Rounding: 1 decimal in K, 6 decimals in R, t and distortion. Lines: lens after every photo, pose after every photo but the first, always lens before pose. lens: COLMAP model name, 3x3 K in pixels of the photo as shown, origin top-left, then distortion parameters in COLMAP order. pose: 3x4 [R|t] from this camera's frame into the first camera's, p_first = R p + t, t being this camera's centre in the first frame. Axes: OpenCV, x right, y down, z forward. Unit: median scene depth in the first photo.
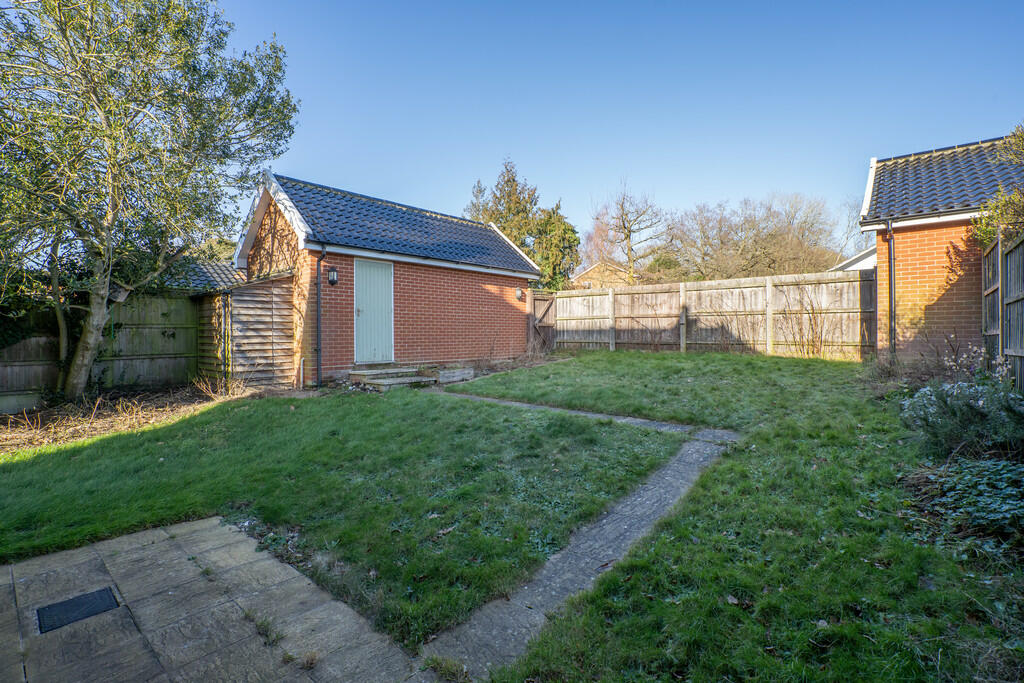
lens RADIAL K [[476.8, 0, 515.9], [0, 476.8, 338.5], [0, 0, 1]] dist [-0.032596, 0.005512]
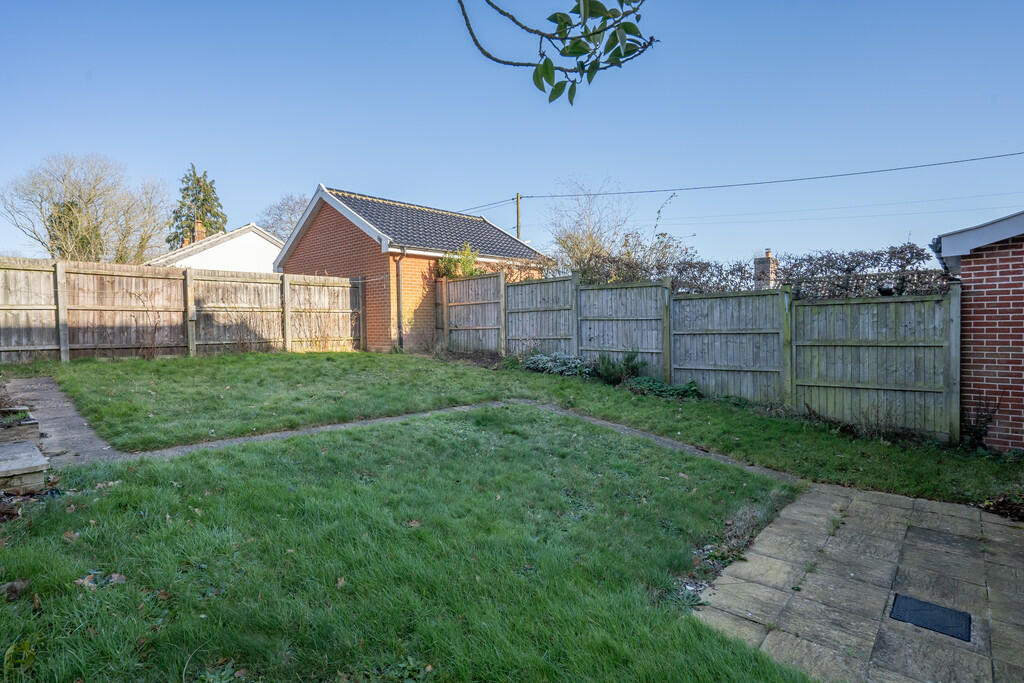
lens RADIAL K [[499.6, 0, 516.1], [0, 499.6, 340.5], [0, 0, 1]] dist [-0.033044, 0.003770]
pose [[0.033906, -0.027976, 0.999033, -0.669996], [0.025099, 0.999317, 0.027132, -0.008237], [-0.999110, 0.024155, 0.034585, 0.617944]]
